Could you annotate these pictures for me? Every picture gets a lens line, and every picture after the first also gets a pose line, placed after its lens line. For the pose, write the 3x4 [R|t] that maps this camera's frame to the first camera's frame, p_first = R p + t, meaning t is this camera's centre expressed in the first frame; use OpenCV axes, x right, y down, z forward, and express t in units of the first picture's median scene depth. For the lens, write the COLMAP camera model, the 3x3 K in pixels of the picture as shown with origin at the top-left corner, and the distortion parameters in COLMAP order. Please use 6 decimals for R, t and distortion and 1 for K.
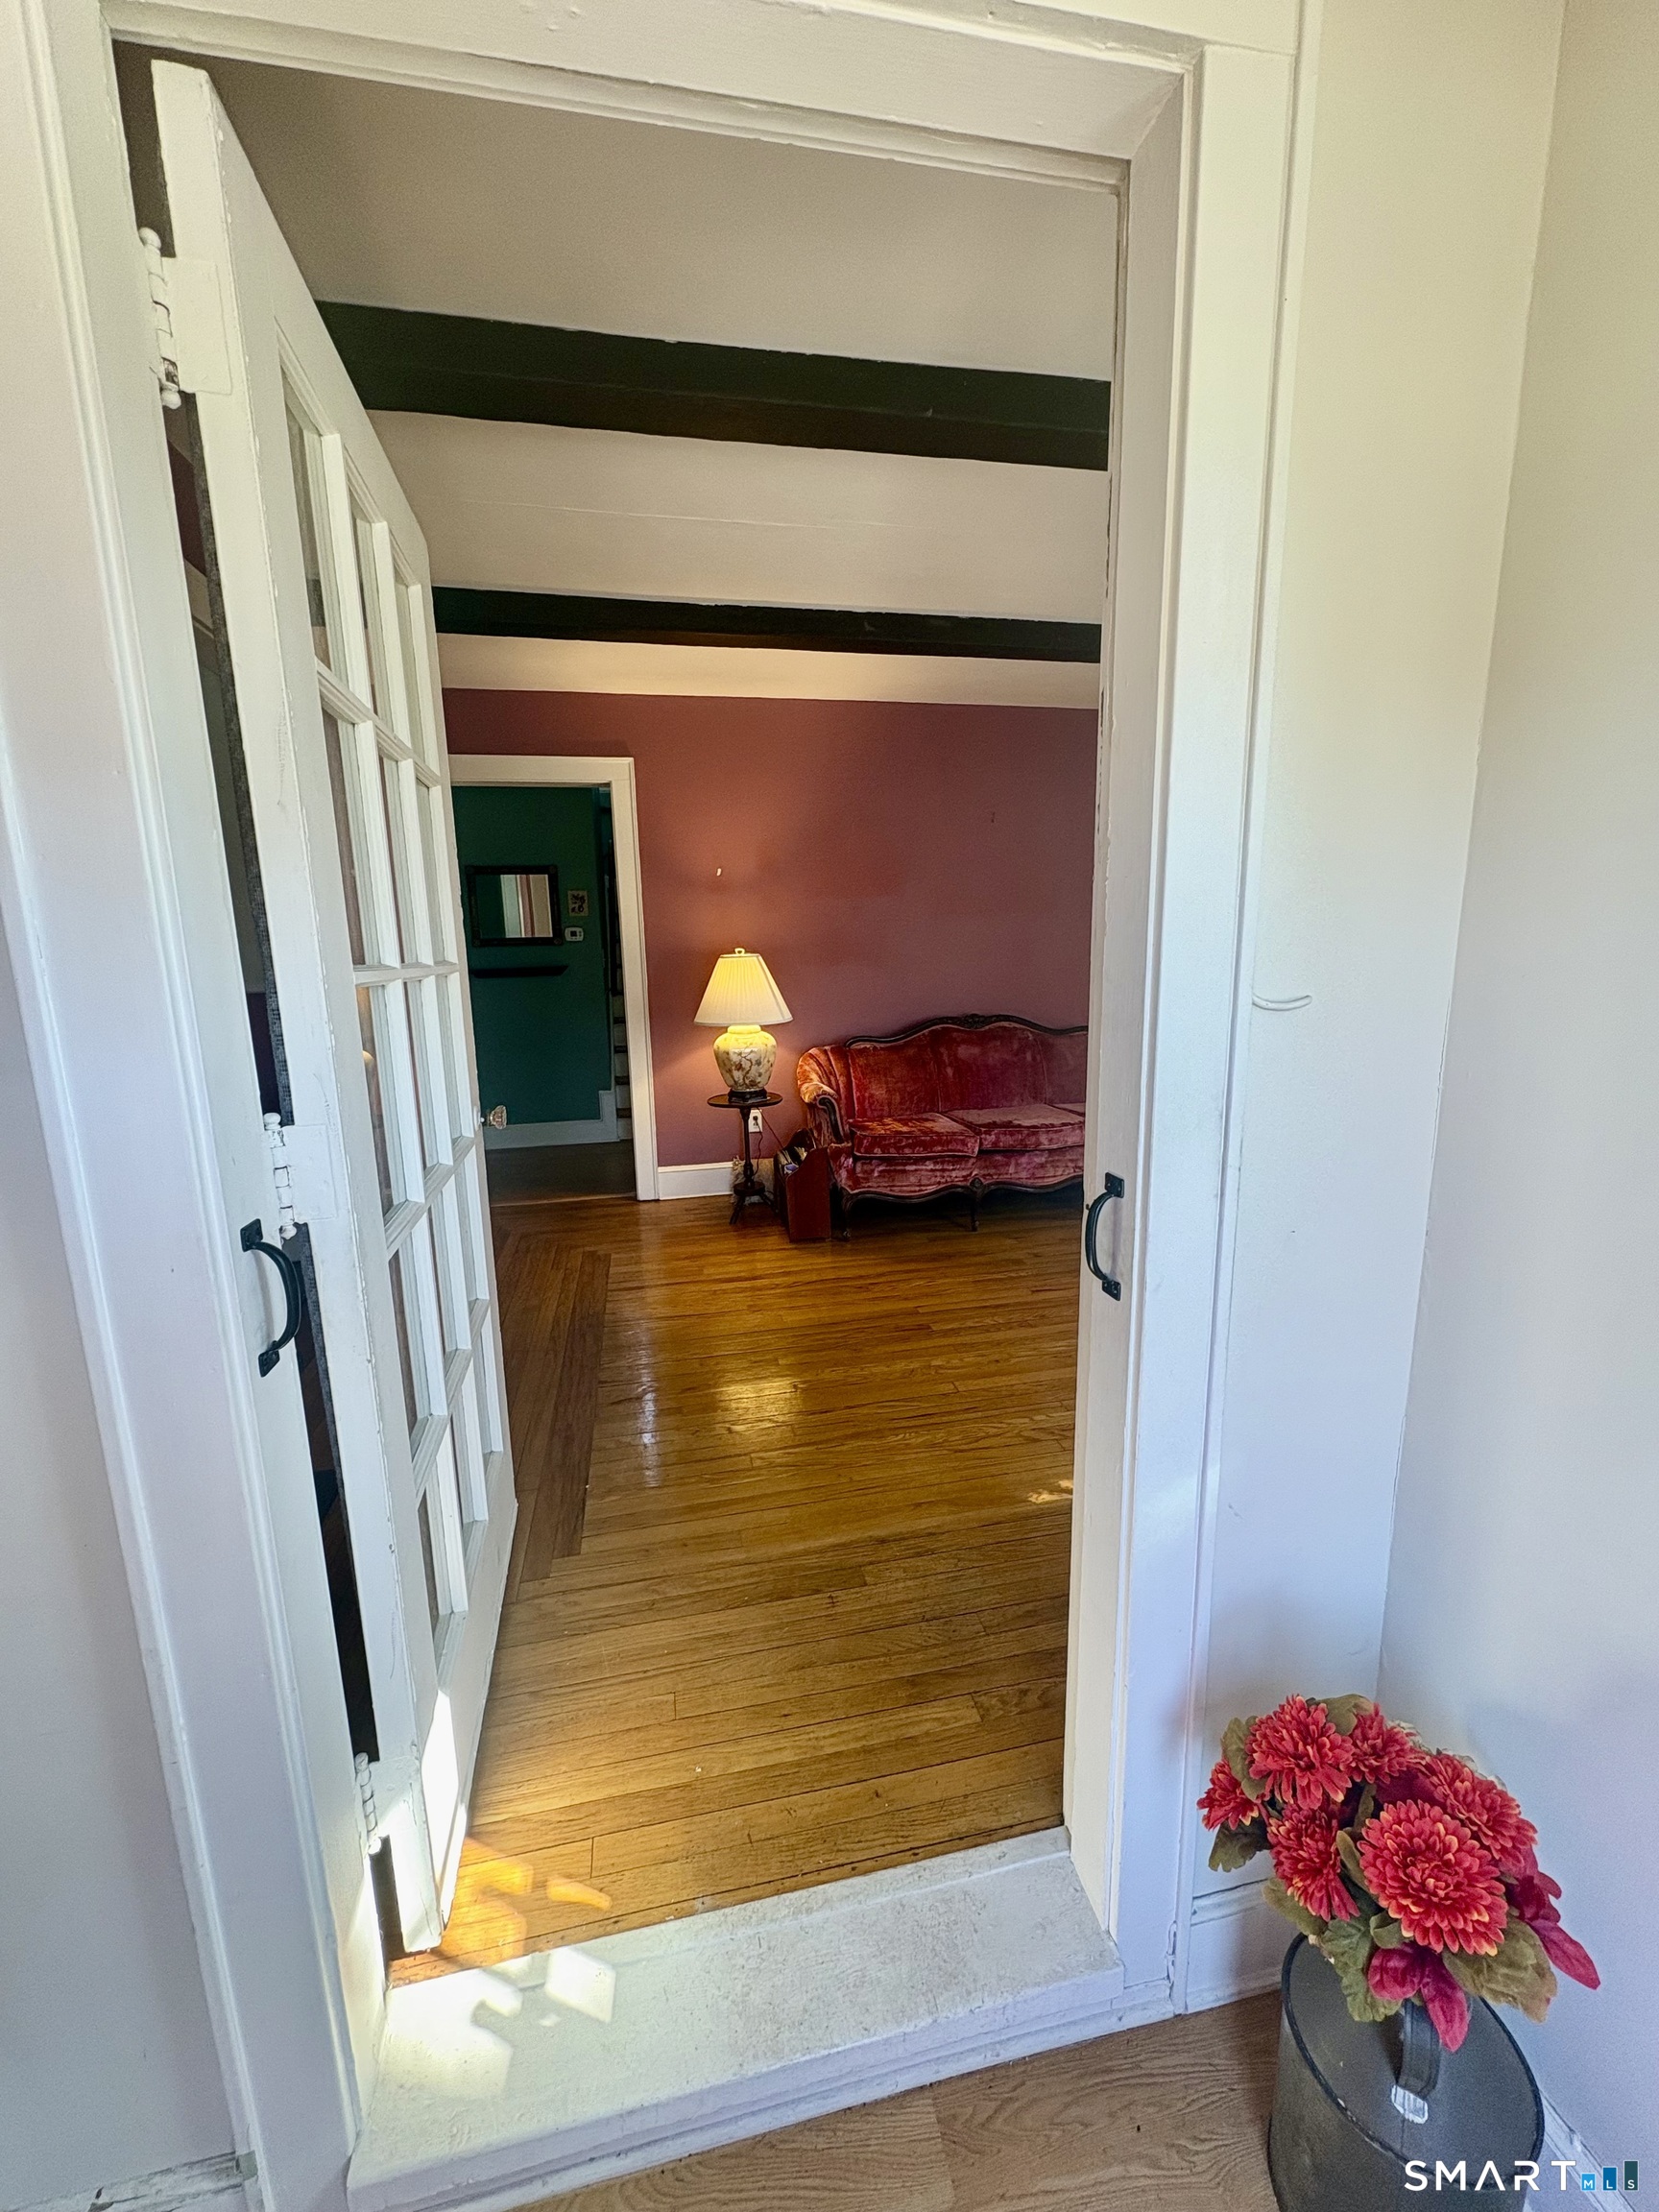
lens RADIAL K [[879.8, 0, 827.2], [0, 879.8, 1108.4], [0, 0, 1]] dist [0.000951, 0.000238]
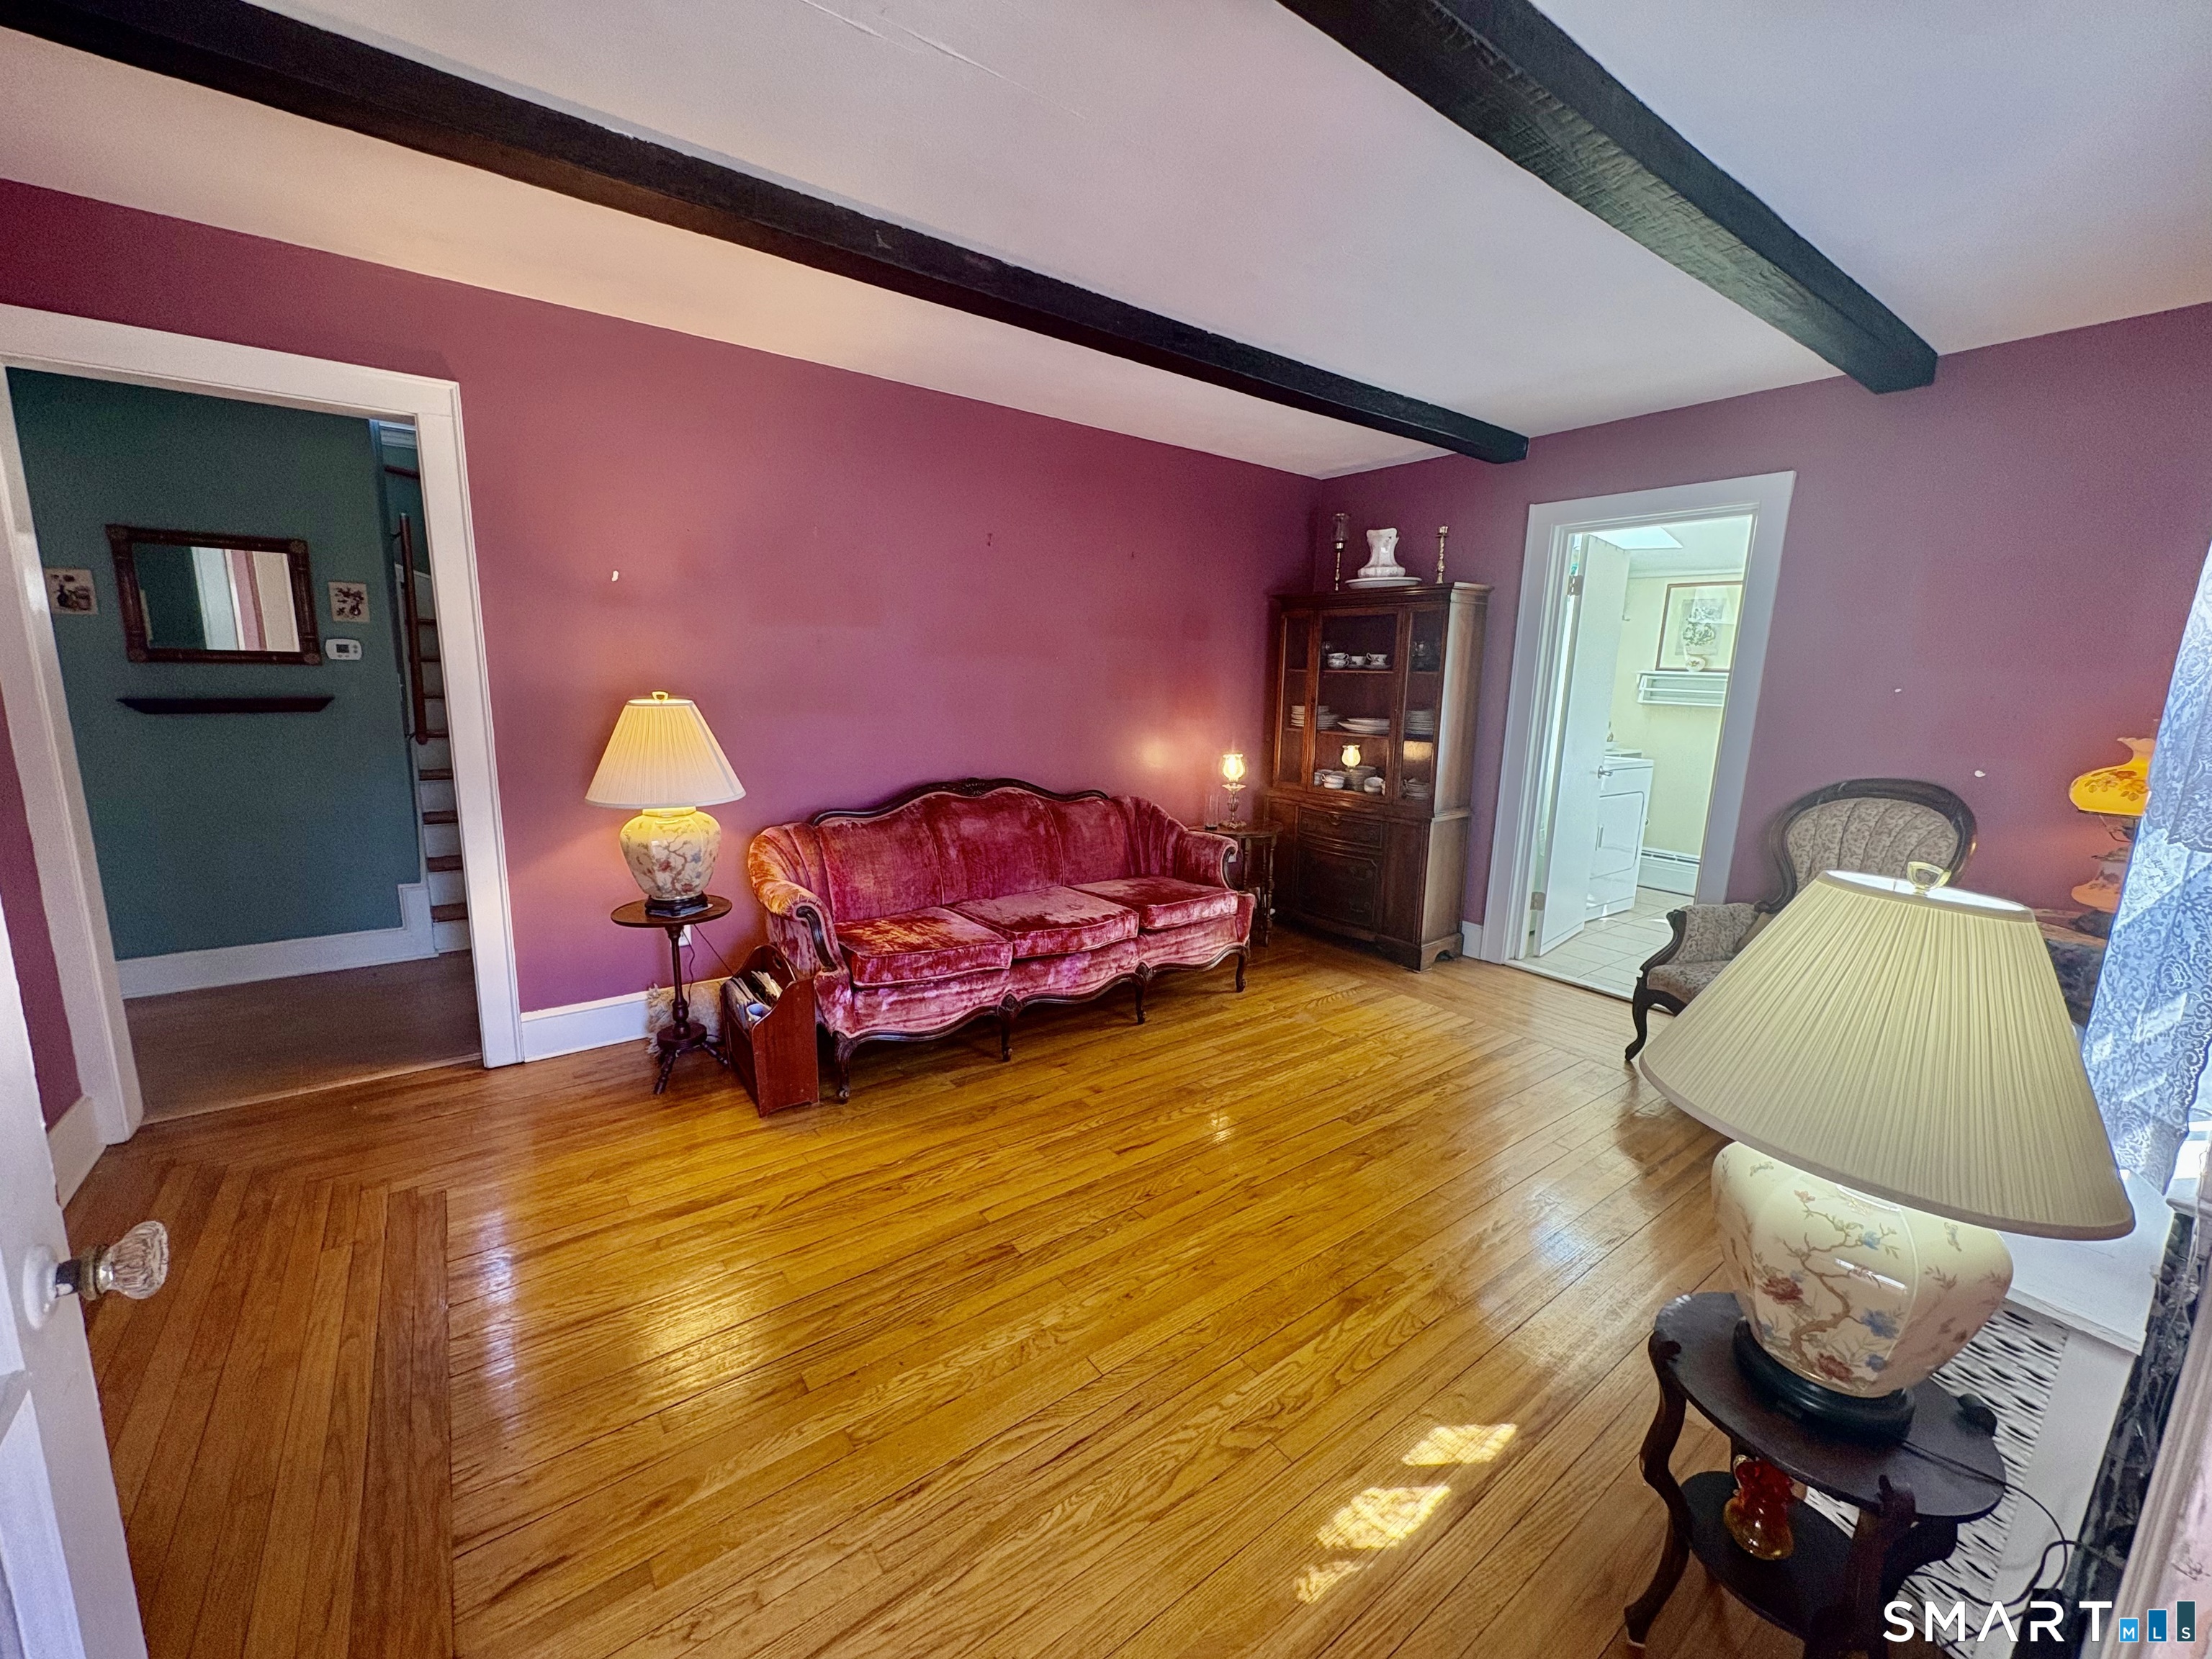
lens RADIAL K [[879.8, 0, 1107.5], [0, 879.8, 830.5], [0, 0, 1]] dist [0.000951, 0.000238]
pose [[0.905390, -0.031110, 0.423439, -0.078419], [0.033651, 0.999433, 0.001475, -0.064578], [-0.423245, 0.012913, 0.905923, 0.240542]]
